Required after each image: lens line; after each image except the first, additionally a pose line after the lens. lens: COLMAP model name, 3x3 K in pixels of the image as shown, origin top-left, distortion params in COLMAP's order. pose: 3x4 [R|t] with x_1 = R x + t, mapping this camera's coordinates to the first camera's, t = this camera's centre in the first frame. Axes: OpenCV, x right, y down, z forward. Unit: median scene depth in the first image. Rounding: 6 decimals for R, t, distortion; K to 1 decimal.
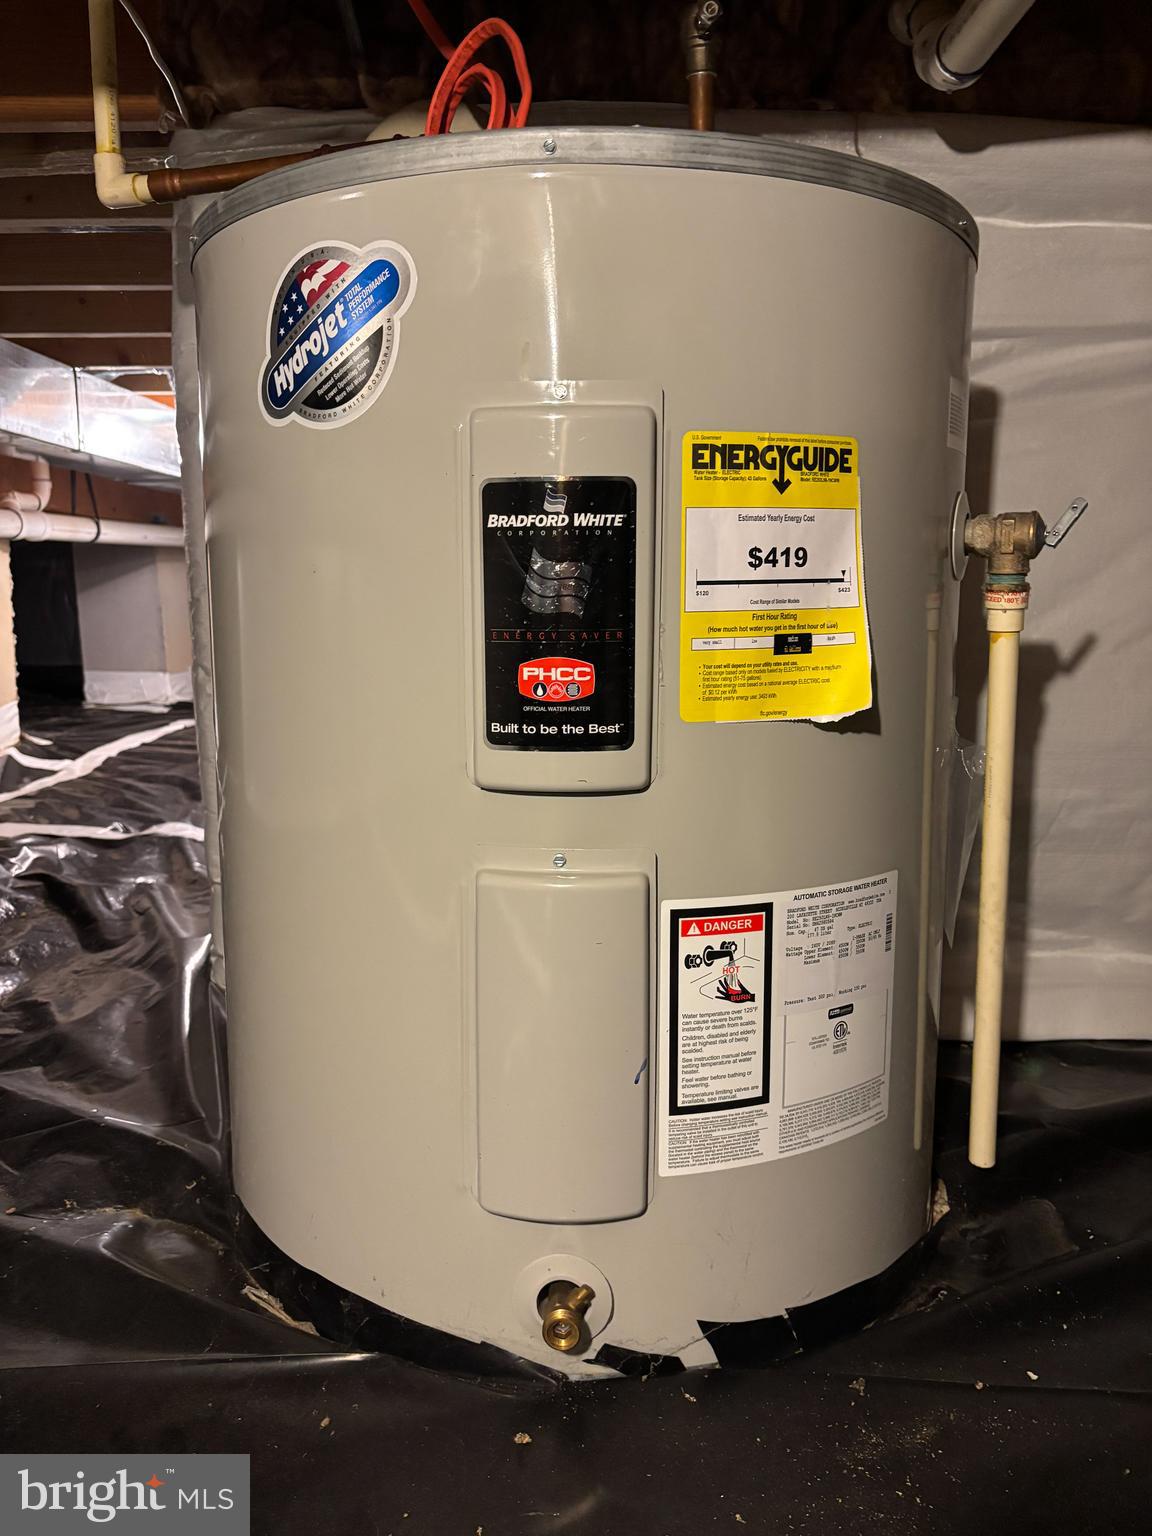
lens RADIAL K [[1137.9, 0, 576.0], [0, 1137.9, 768.0], [0, 0, 1]] dist [0.062810, -0.060161]
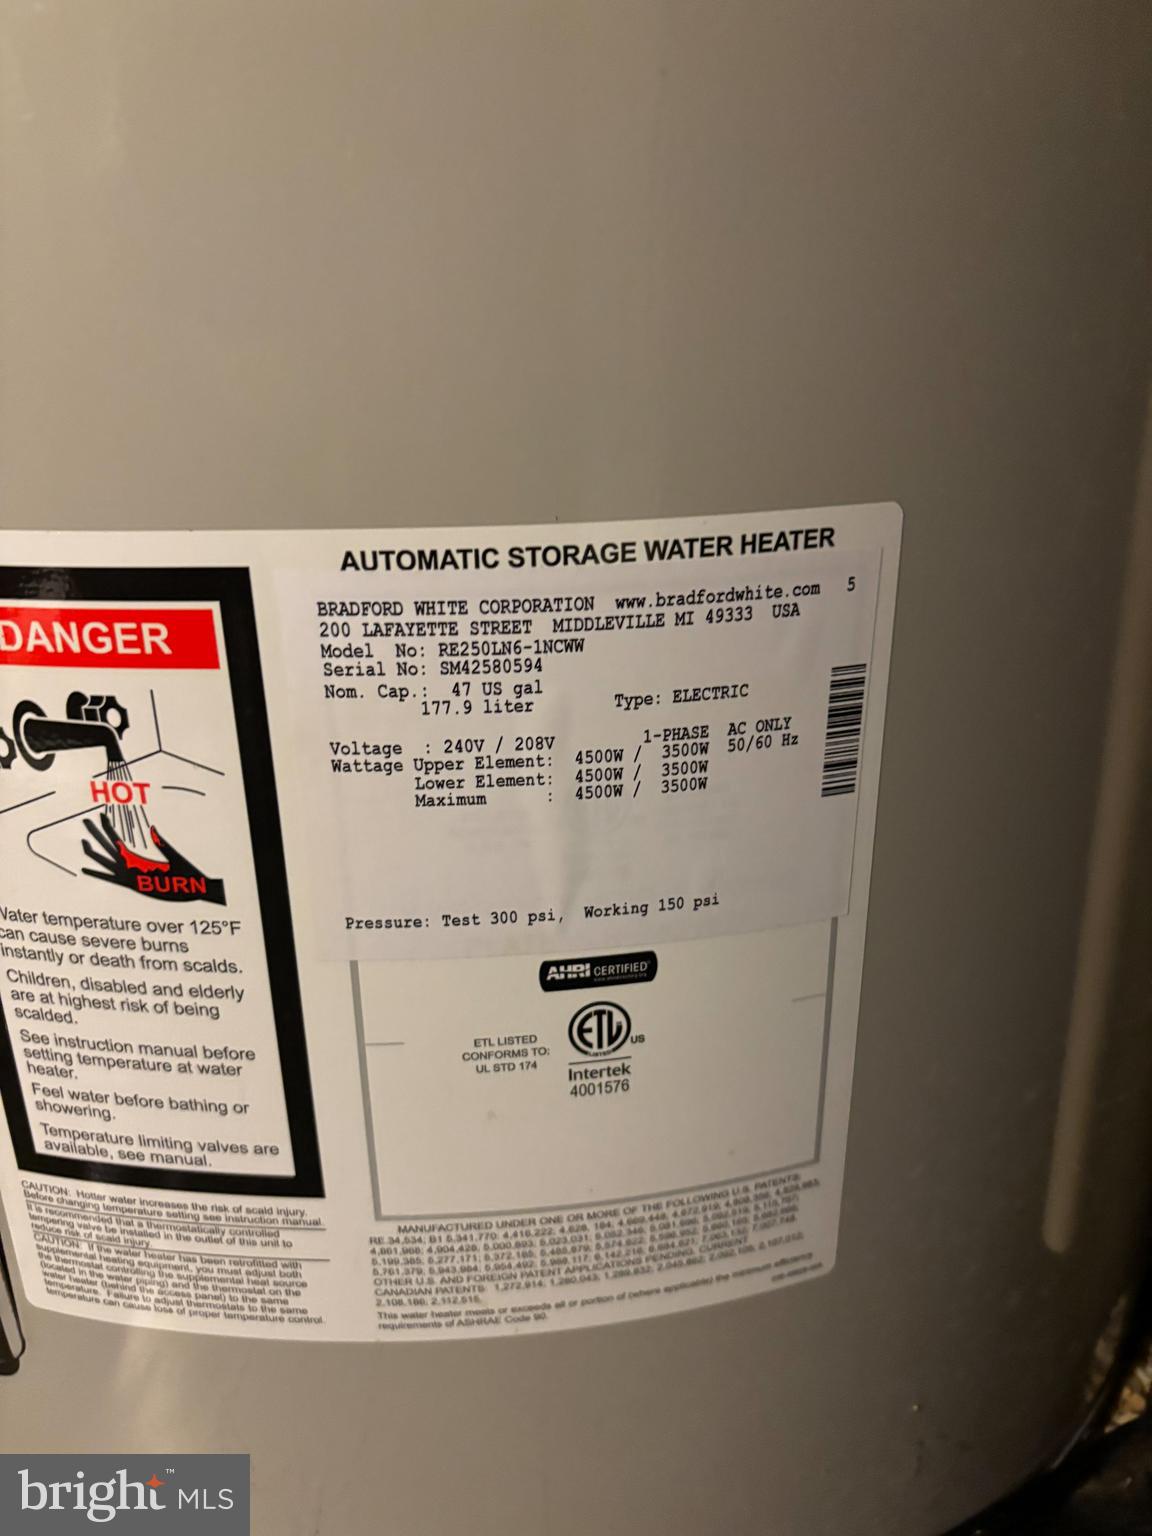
lens RADIAL K [[1137.9, 0, 576.0], [0, 1137.9, 768.0], [0, 0, 1]] dist [0.062810, -0.060161]
pose [[0.903292, 0.140630, -0.405324, 0.355957], [-0.039445, 0.967972, 0.247939, 0.093434], [0.427210, -0.207973, 0.879909, 0.788017]]
